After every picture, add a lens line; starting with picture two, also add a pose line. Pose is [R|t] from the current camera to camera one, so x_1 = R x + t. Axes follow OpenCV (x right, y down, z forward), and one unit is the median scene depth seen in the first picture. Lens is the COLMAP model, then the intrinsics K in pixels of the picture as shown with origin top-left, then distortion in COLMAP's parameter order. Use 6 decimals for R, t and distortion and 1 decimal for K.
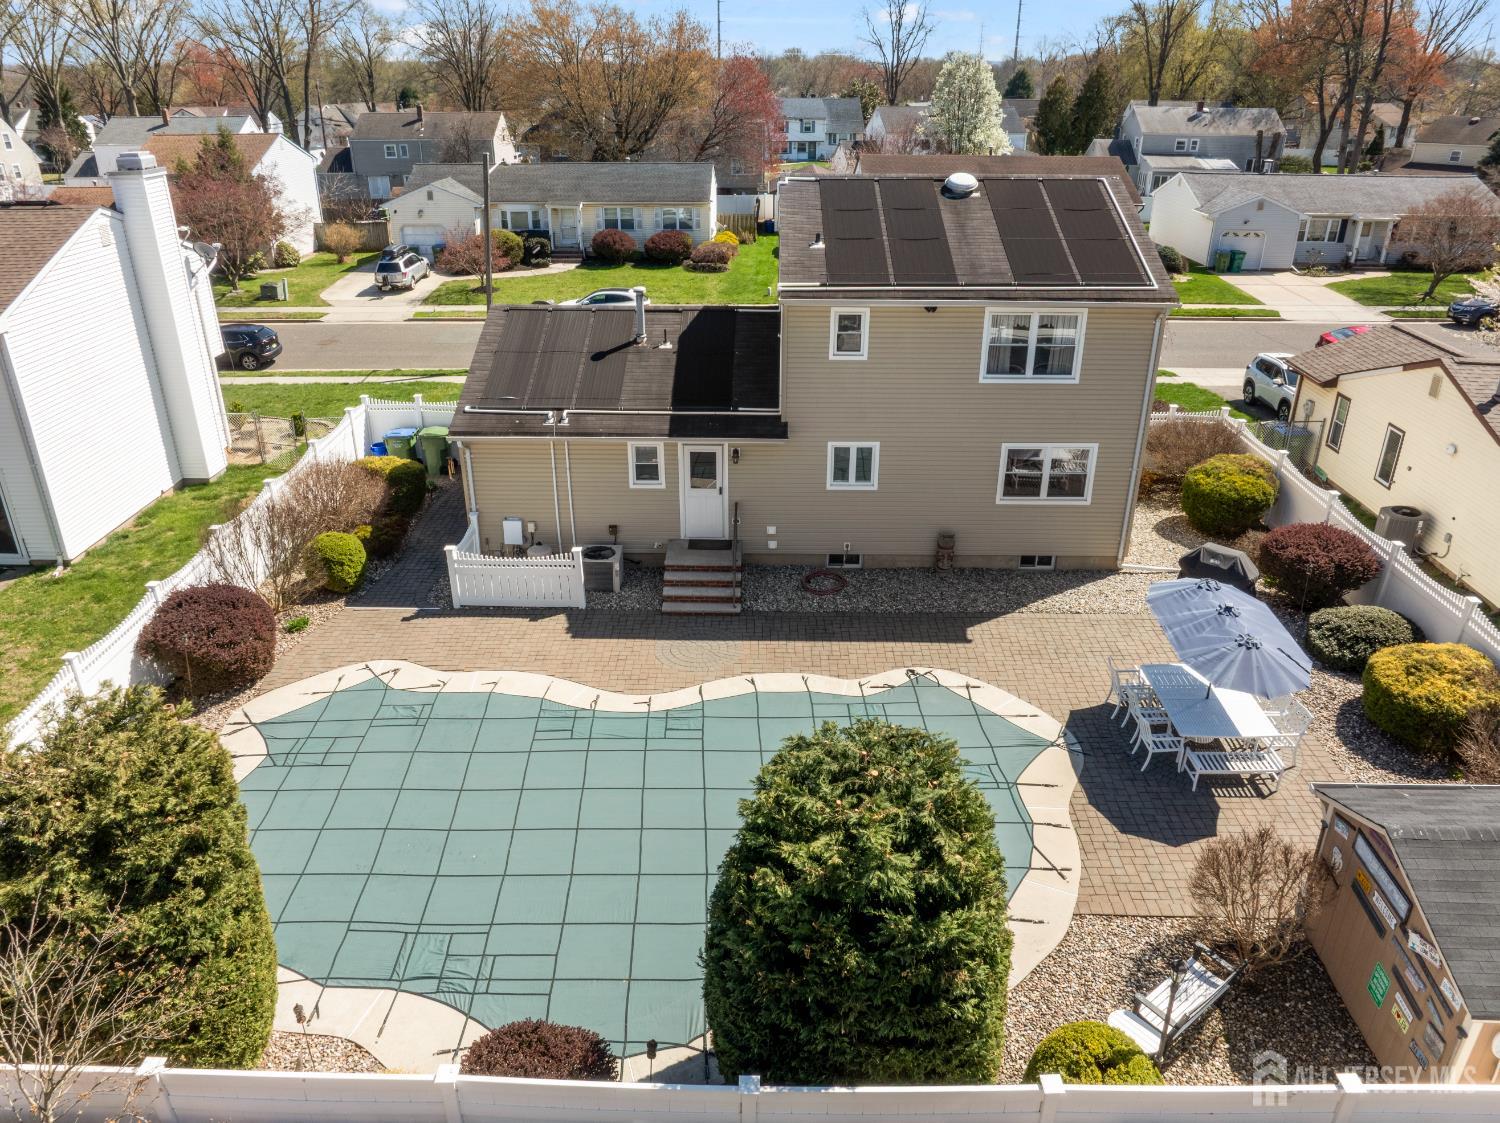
lens RADIAL K [[1035.4, 0, 758.1], [0, 1035.4, 555.3], [0, 0, 1]] dist [-0.030426, 0.010829]
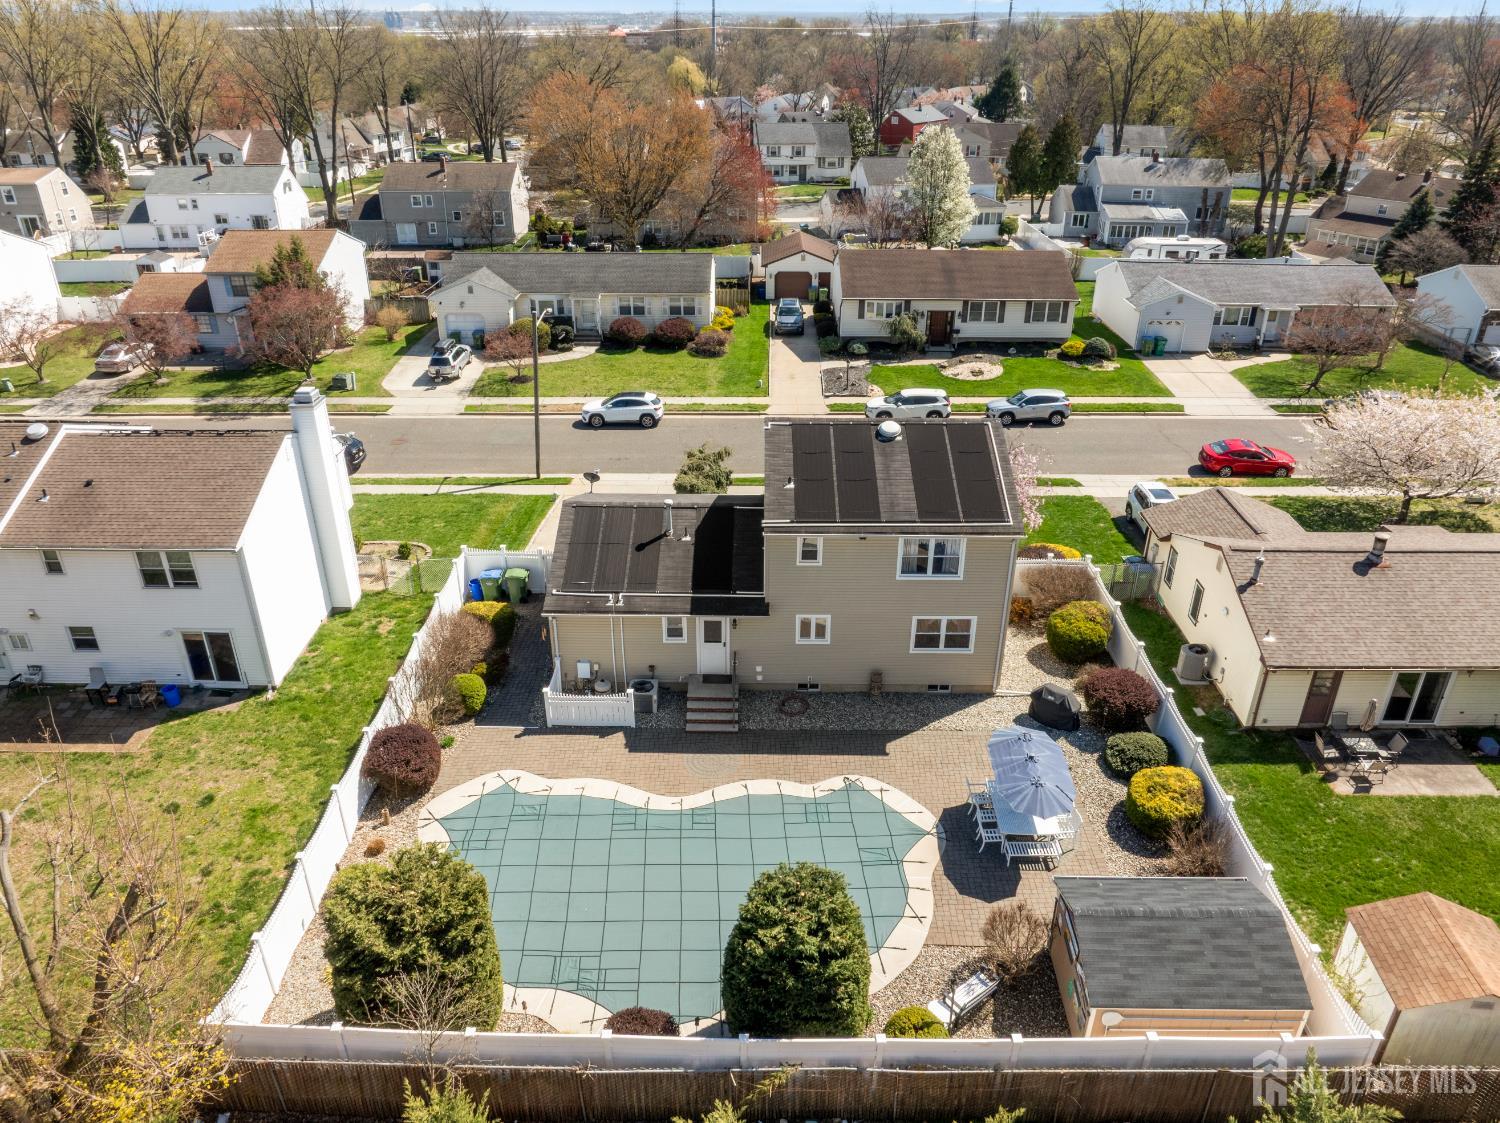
lens RADIAL K [[1035.4, 0, 754.3], [0, 1035.4, 554.6], [0, 0, 1]] dist [-0.030426, 0.010829]
pose [[0.999999, -0.000967, 0.001074, 0.005313], [0.000923, 0.999220, 0.039488, -0.254729], [-0.001111, -0.039487, 0.999219, -0.487093]]
